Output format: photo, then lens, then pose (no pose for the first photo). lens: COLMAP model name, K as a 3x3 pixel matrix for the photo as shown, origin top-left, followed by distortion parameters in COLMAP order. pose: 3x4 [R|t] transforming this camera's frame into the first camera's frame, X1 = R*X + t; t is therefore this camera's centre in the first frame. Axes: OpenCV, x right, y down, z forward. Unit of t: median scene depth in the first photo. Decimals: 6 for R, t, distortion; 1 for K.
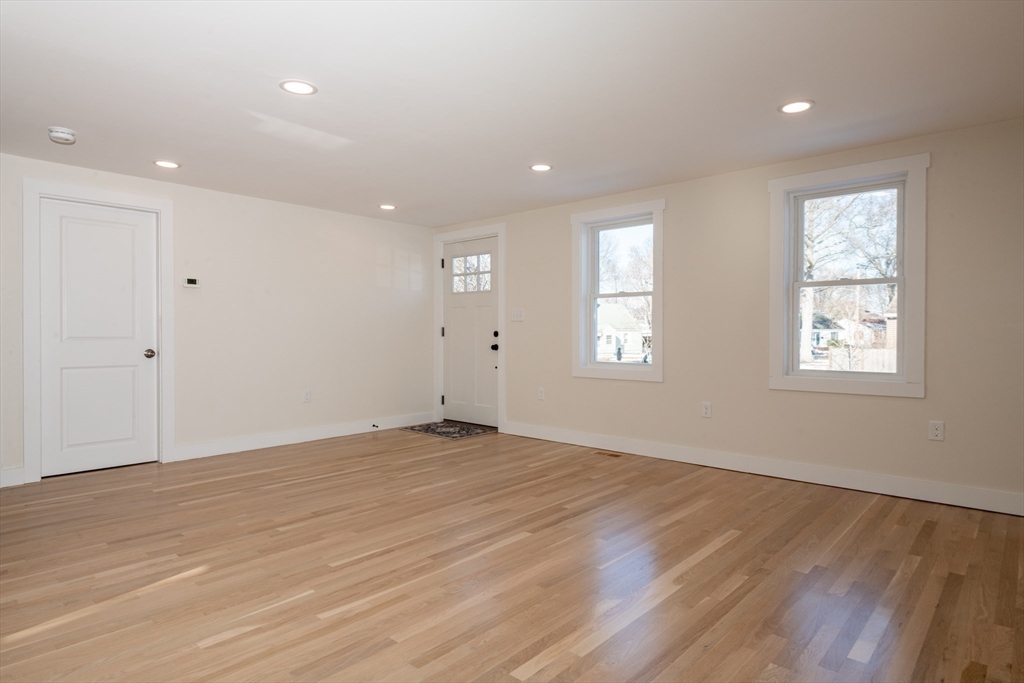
lens RADIAL K [[576.2, 0, 514.8], [0, 576.2, 331.3], [0, 0, 1]] dist [0.004969, -0.005021]
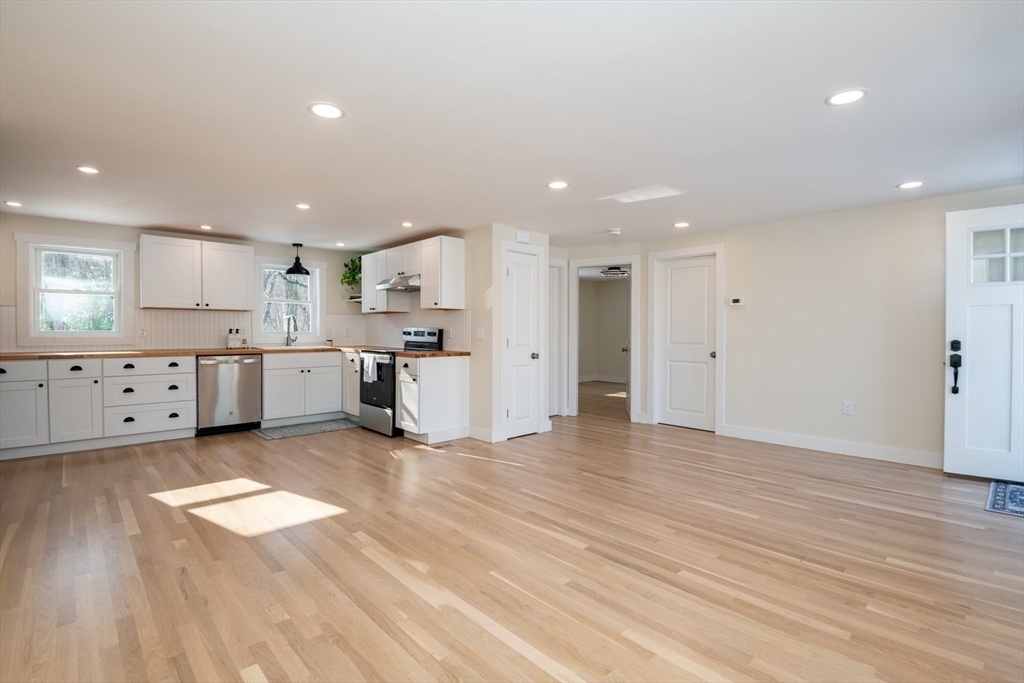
lens RADIAL K [[478.2, 0, 525.5], [0, 478.2, 337.5], [0, 0, 1]] dist [-0.003419, -0.011677]
pose [[-0.069767, 0.013455, -0.997473, 0.798476], [-0.000991, 0.999908, 0.013557, -0.026330], [0.997563, 0.001935, -0.069747, 0.883893]]
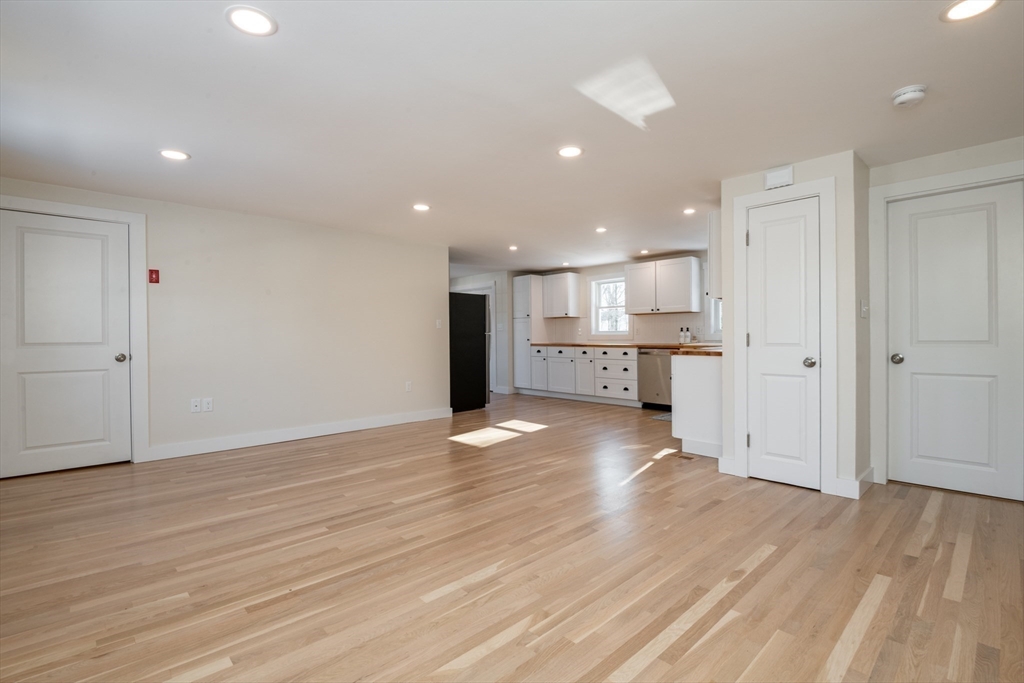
lens RADIAL K [[478.2, 0, 515.6], [0, 478.2, 338.4], [0, 0, 1]] dist [-0.003419, -0.011677]
pose [[-0.996726, 0.006894, 0.080562, -0.293878], [0.007221, 0.999967, 0.003775, 0.000725], [-0.080534, 0.004345, -0.996742, 1.841007]]
